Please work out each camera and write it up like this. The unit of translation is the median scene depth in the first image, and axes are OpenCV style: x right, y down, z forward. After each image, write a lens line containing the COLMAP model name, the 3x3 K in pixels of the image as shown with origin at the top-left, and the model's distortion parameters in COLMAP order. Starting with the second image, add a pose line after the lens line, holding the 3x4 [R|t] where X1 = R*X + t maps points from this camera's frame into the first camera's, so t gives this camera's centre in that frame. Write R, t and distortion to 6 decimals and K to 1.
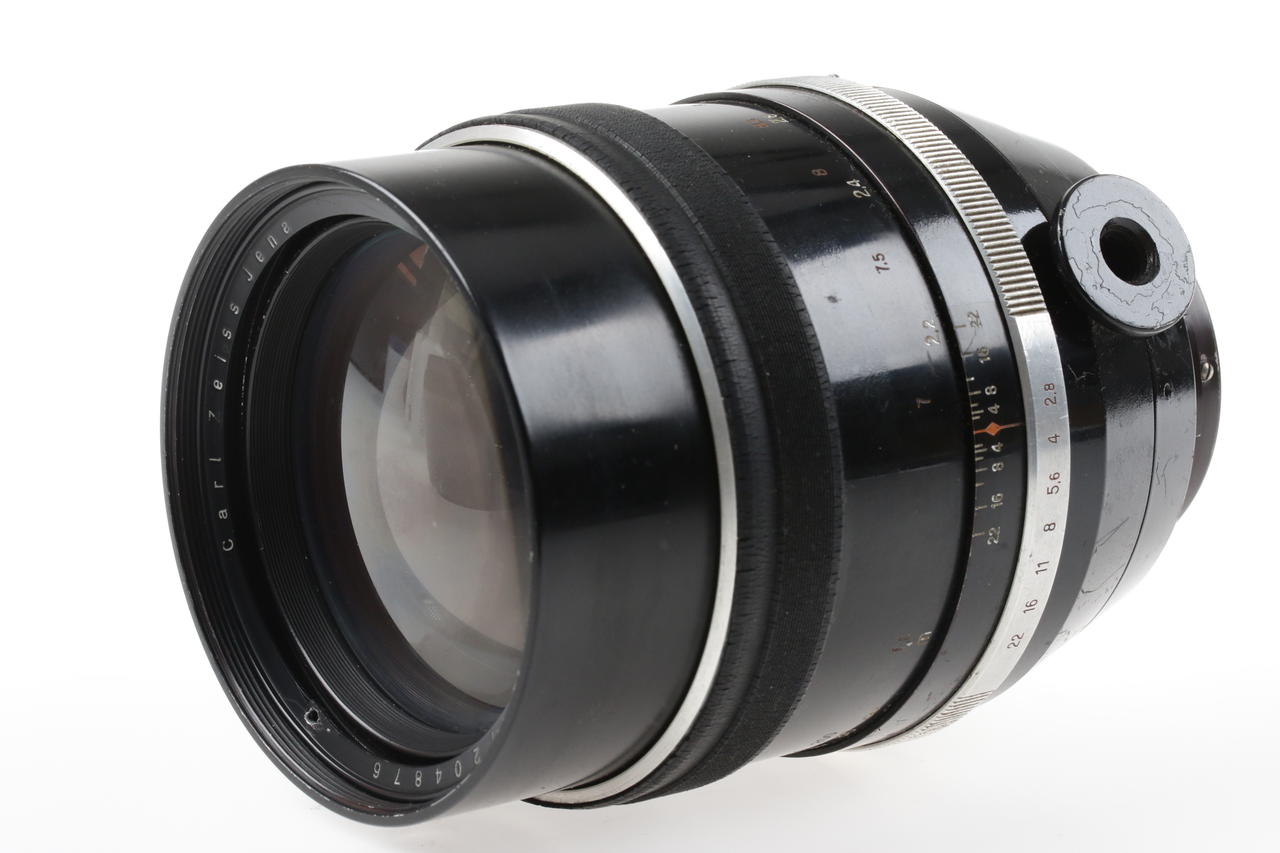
lens RADIAL K [[3881.7, 0, 642.3], [0, 3881.7, 429.7], [0, 0, 1]] dist [0.017516, 0.000000]
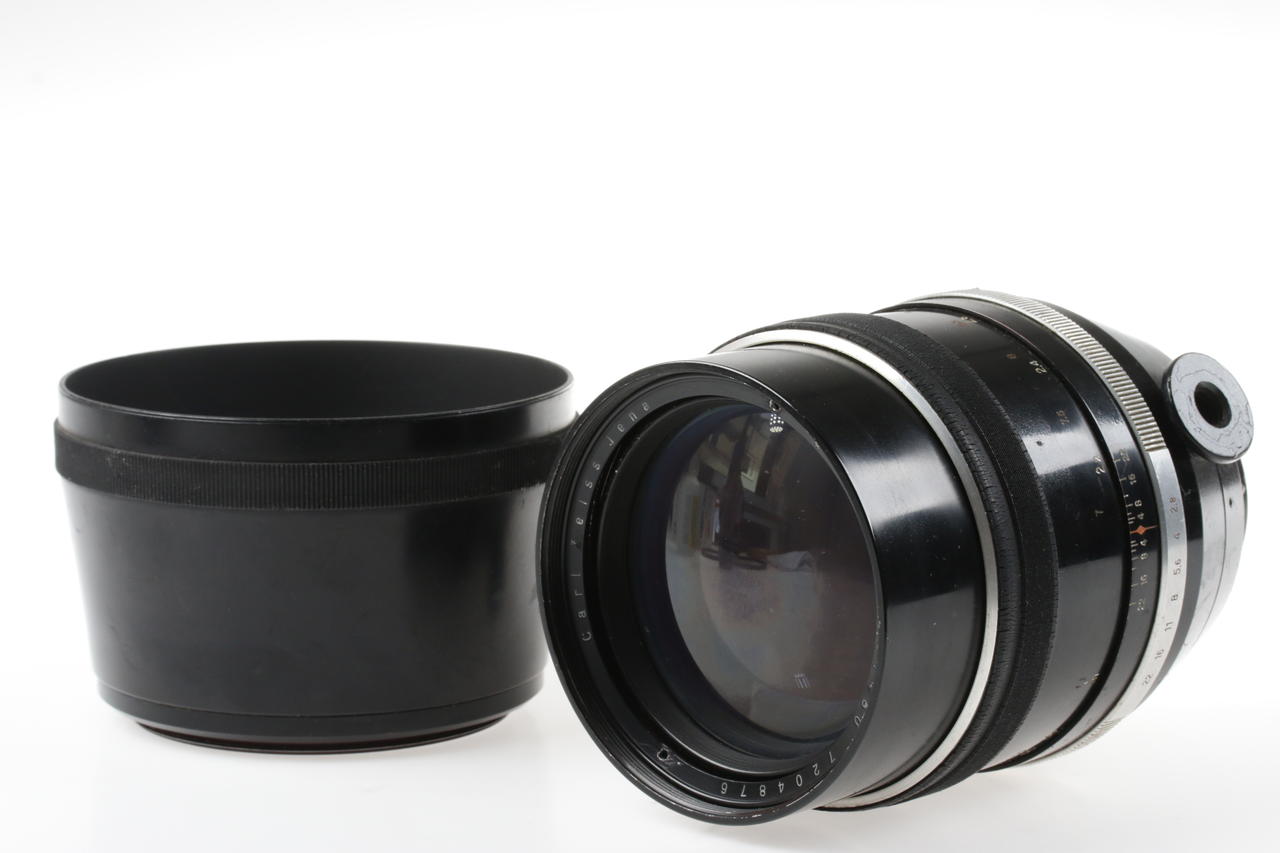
lens RADIAL K [[3881.7, 0, 637.6], [0, 3881.7, 424.3], [0, 0, 1]] dist [0.017516, 0.000000]
pose [[0.987374, -0.032108, 0.155117, -0.315338], [0.039785, 0.998119, -0.046639, 0.020346], [-0.153328, 0.052222, 0.986795, -0.396873]]
